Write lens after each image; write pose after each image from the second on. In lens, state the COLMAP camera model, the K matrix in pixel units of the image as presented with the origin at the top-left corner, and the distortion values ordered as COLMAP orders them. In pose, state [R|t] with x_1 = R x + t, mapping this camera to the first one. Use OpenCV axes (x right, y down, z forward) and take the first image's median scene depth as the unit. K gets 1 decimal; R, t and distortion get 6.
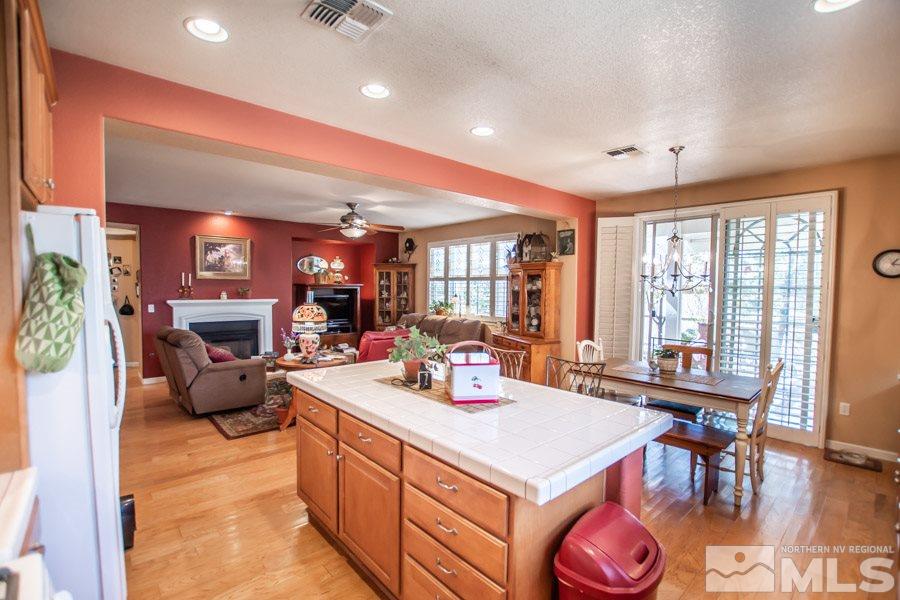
lens RADIAL K [[403.6, 0, 453.4], [0, 403.6, 303.0], [0, 0, 1]] dist [-0.014718, -0.000353]
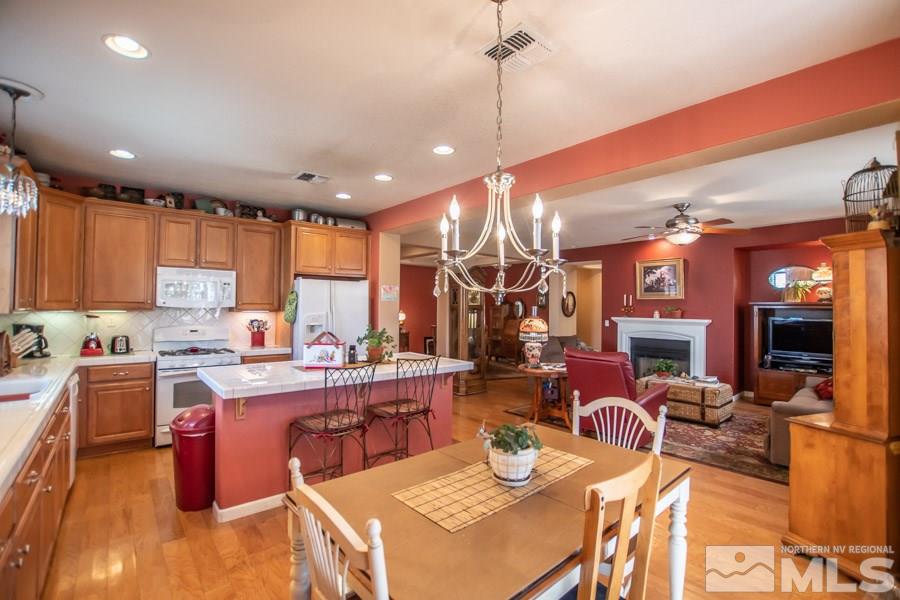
lens RADIAL K [[403.6, 0, 458.6], [0, 403.6, 300.5], [0, 0, 1]] dist [-0.014718, -0.000353]
pose [[-0.000815, -0.023688, -0.999719, 0.506213], [-0.050376, 0.998451, -0.023617, -0.004004], [0.998730, 0.050343, -0.002007, 0.482812]]
